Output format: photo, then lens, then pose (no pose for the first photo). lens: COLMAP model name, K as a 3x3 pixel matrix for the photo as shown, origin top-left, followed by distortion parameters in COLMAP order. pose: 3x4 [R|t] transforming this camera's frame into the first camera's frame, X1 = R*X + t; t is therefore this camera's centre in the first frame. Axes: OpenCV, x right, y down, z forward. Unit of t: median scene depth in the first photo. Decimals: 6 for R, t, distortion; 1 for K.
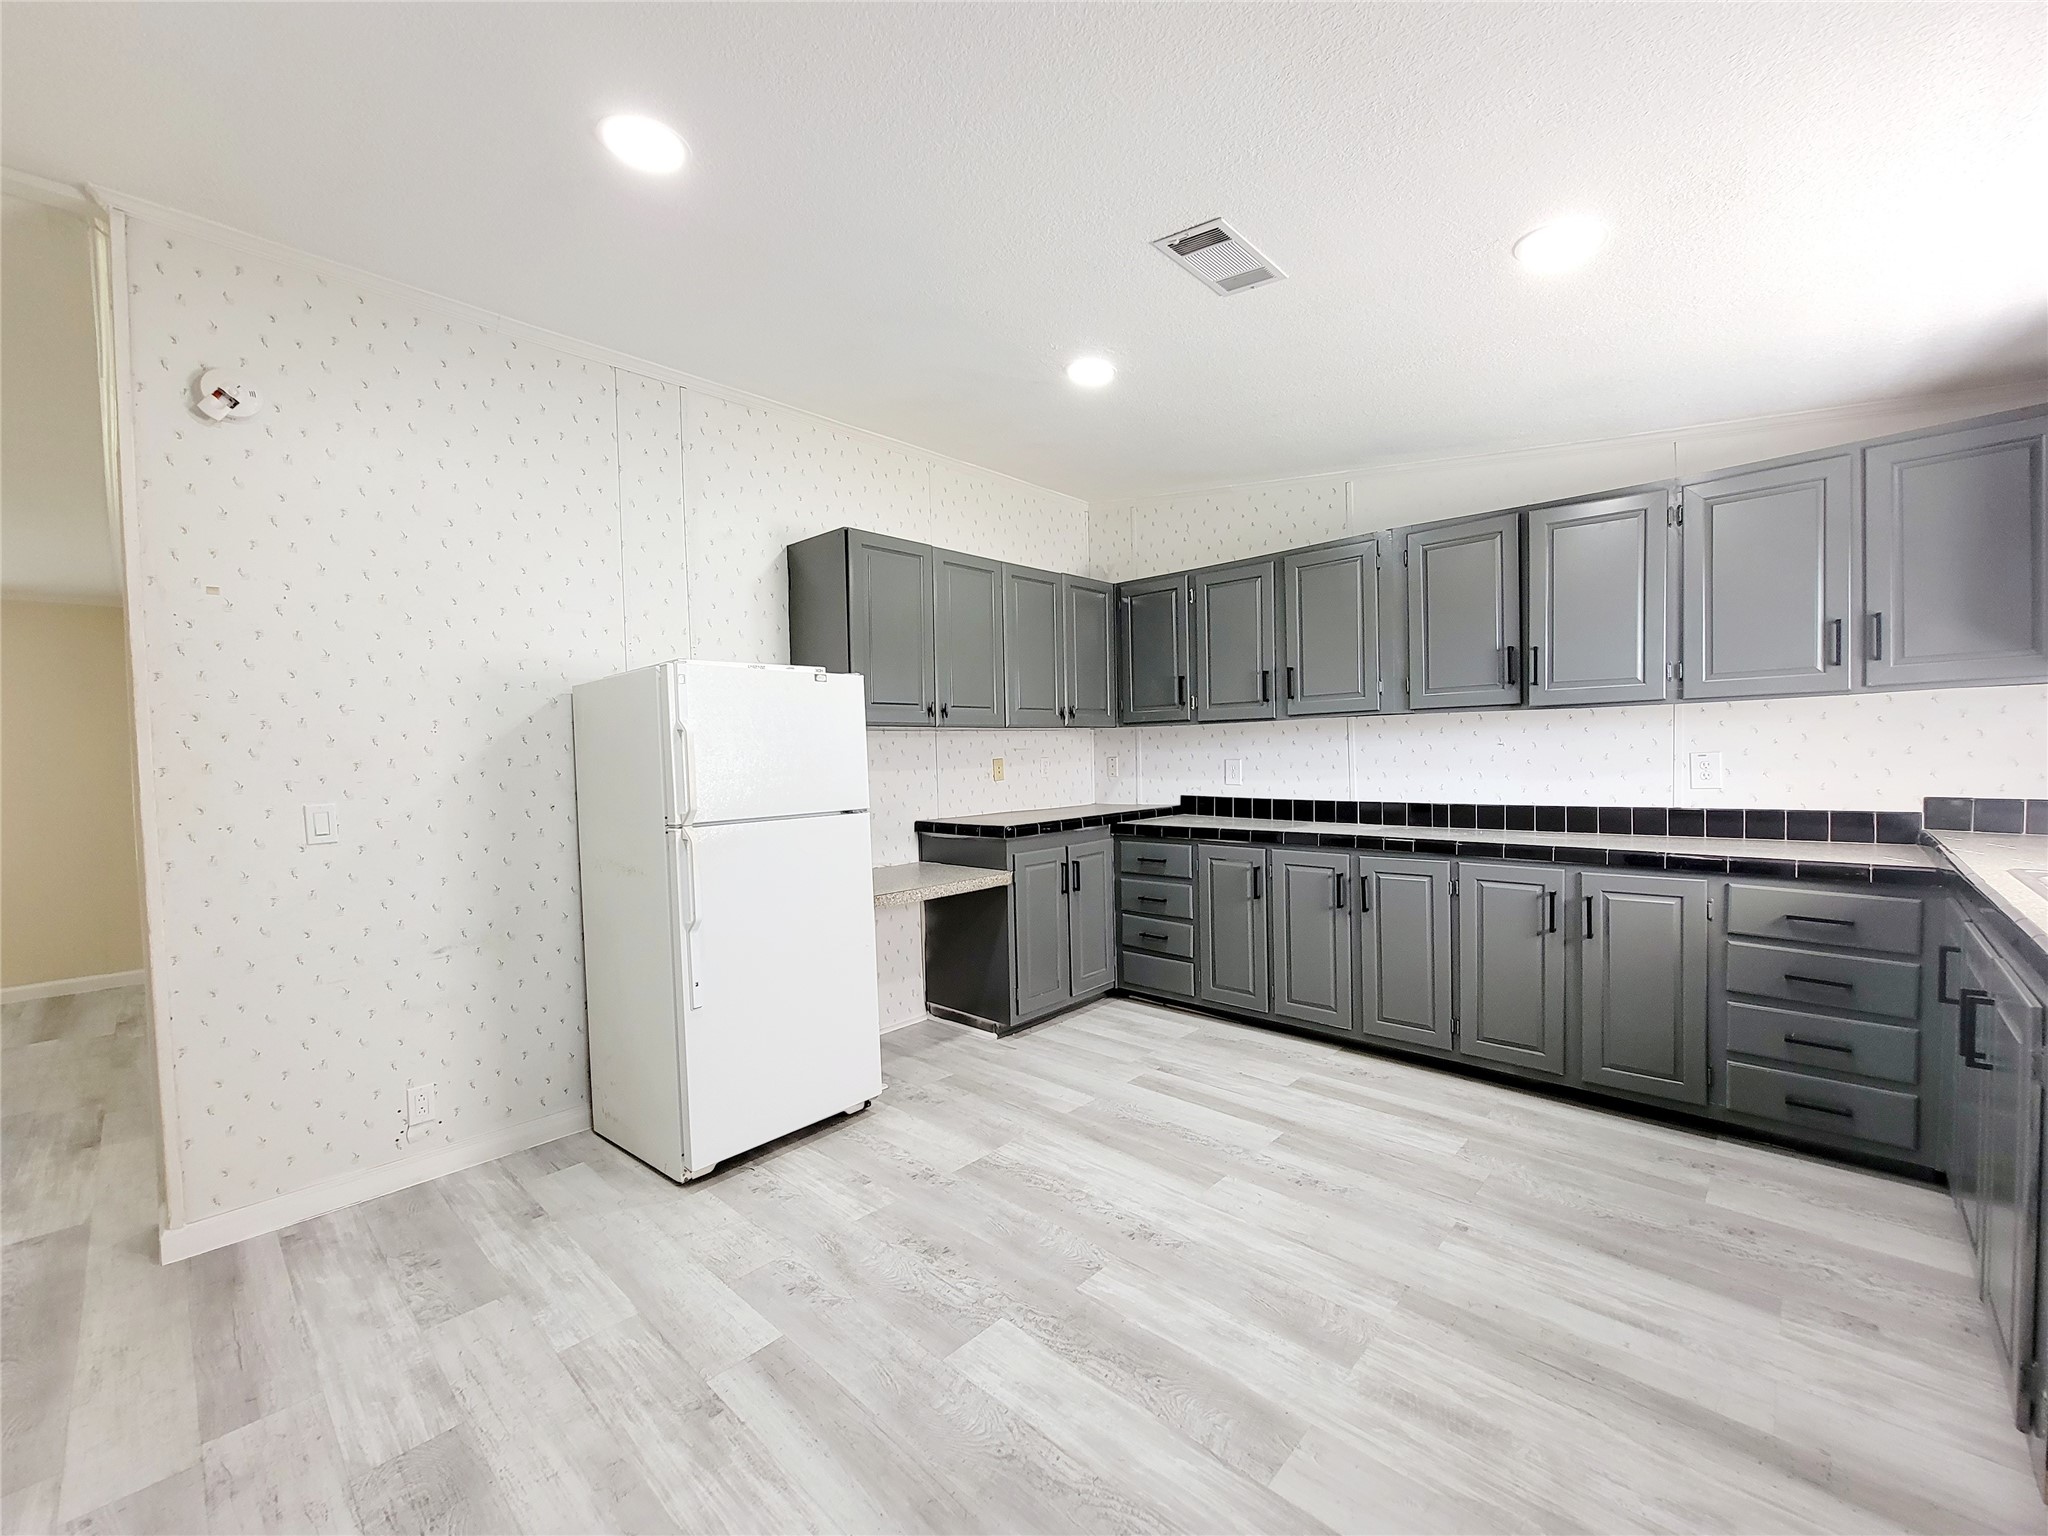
lens RADIAL K [[835.5, 0, 1024.3], [0, 835.5, 777.2], [0, 0, 1]] dist [-0.002450, -0.000867]
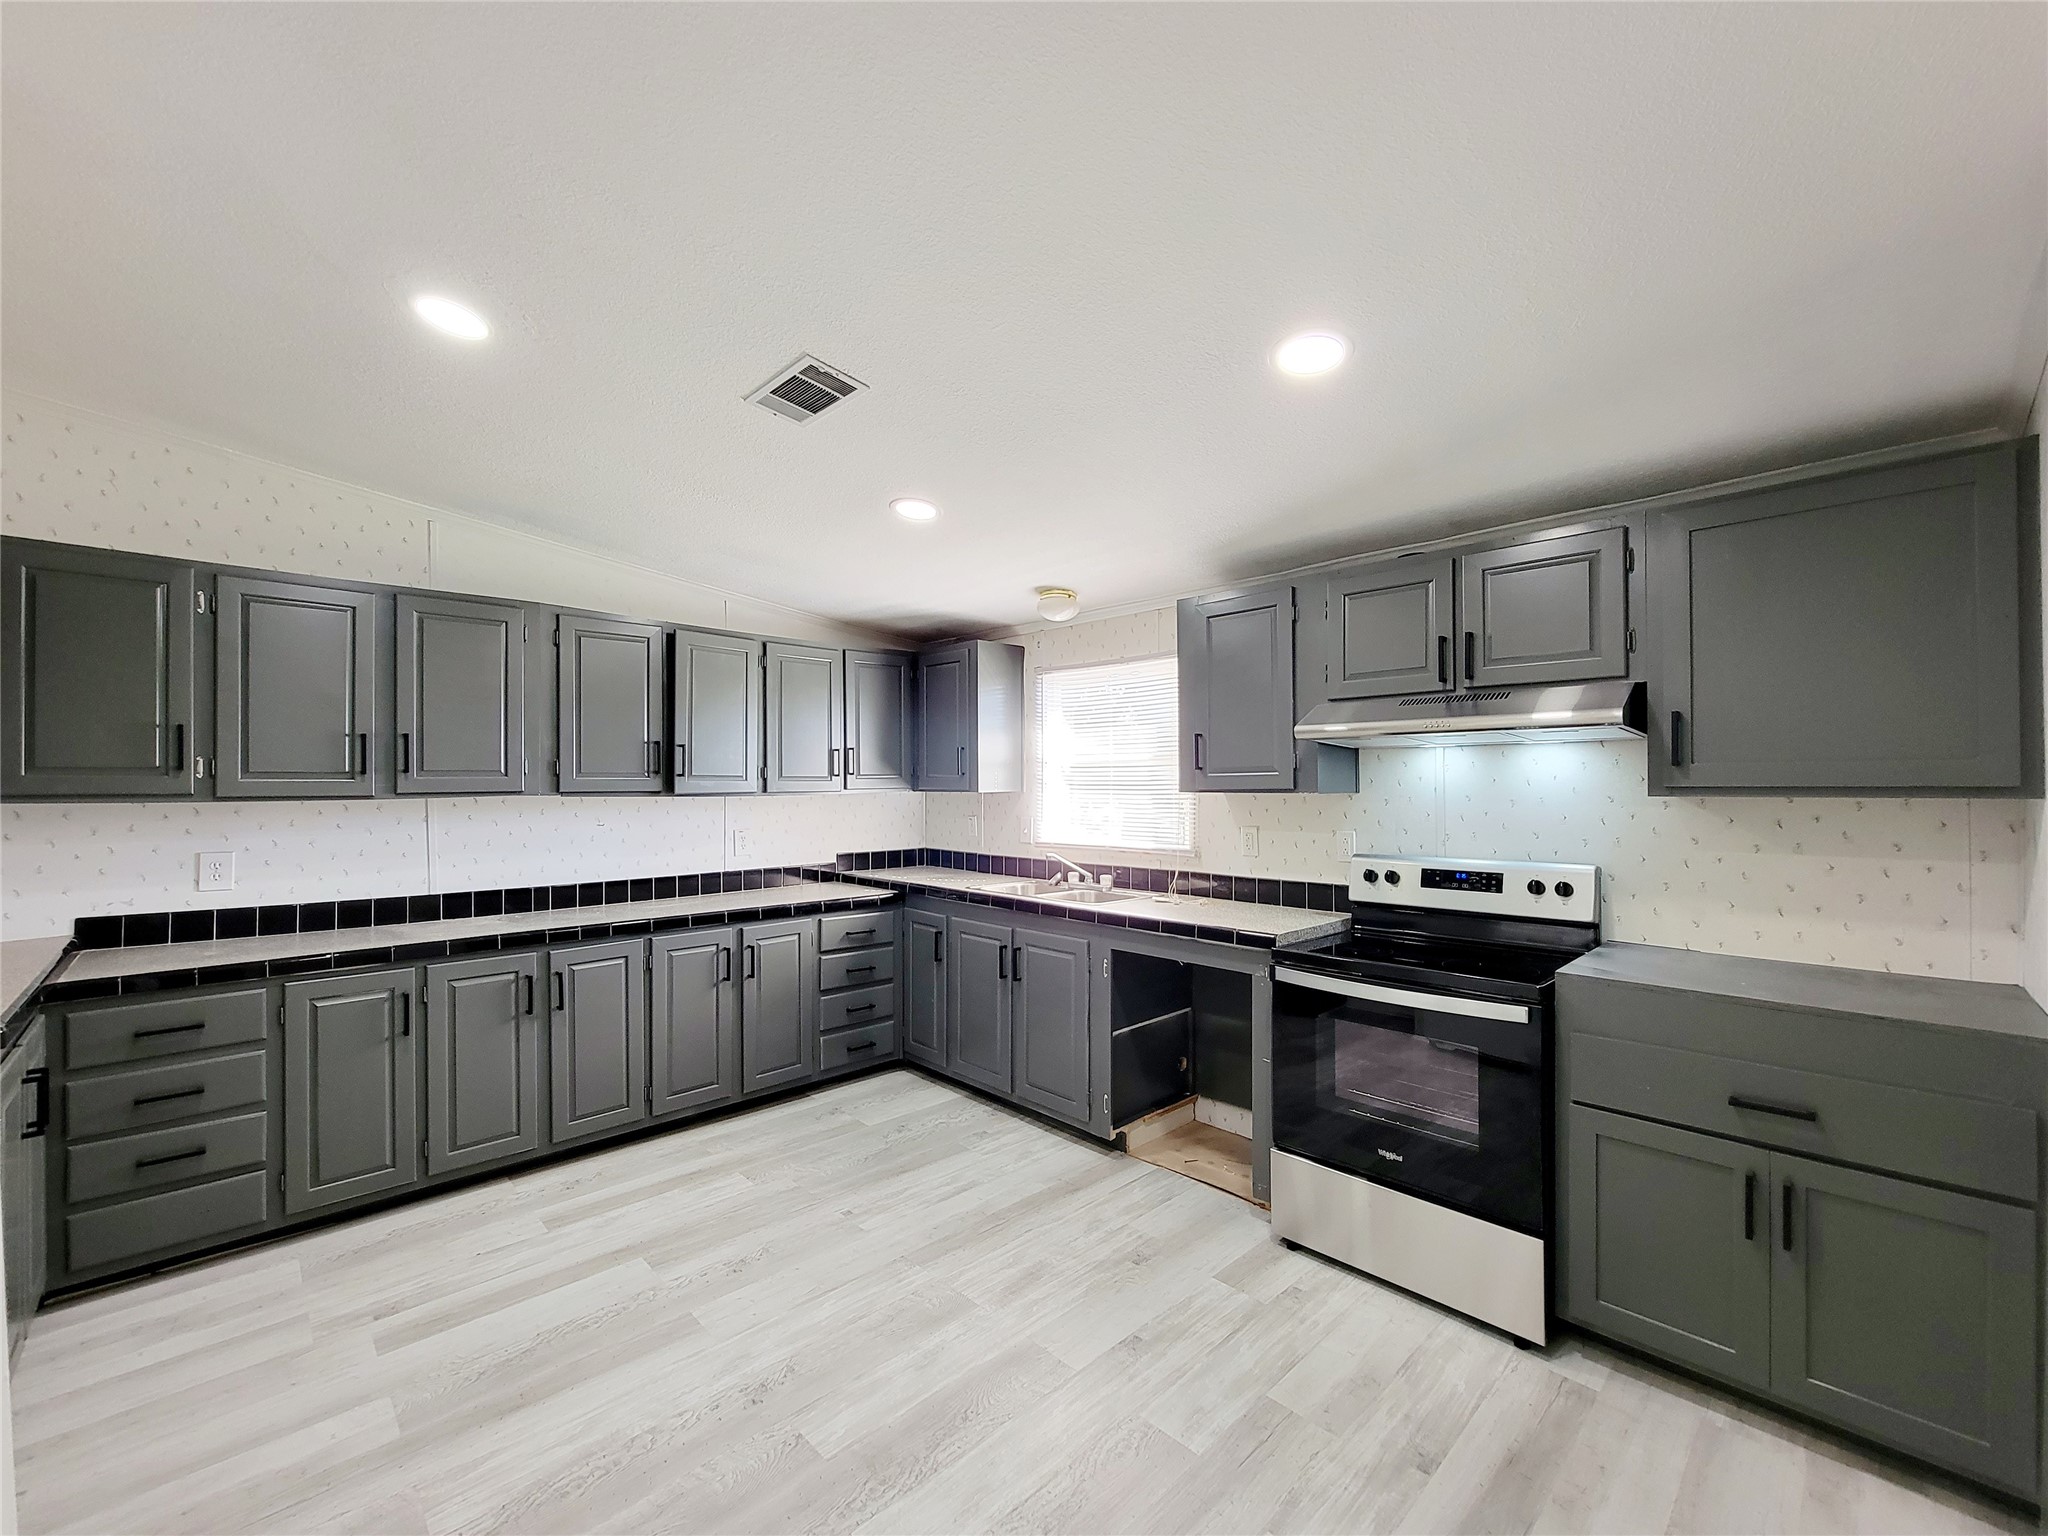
lens RADIAL K [[835.5, 0, 1023.7], [0, 835.5, 777.2], [0, 0, 1]] dist [-0.002450, -0.000867]
pose [[0.046656, 0.031901, 0.998402, -0.579299], [0.031977, 0.998930, -0.033412, -0.058013], [-0.998399, 0.033485, 0.045586, 0.493044]]
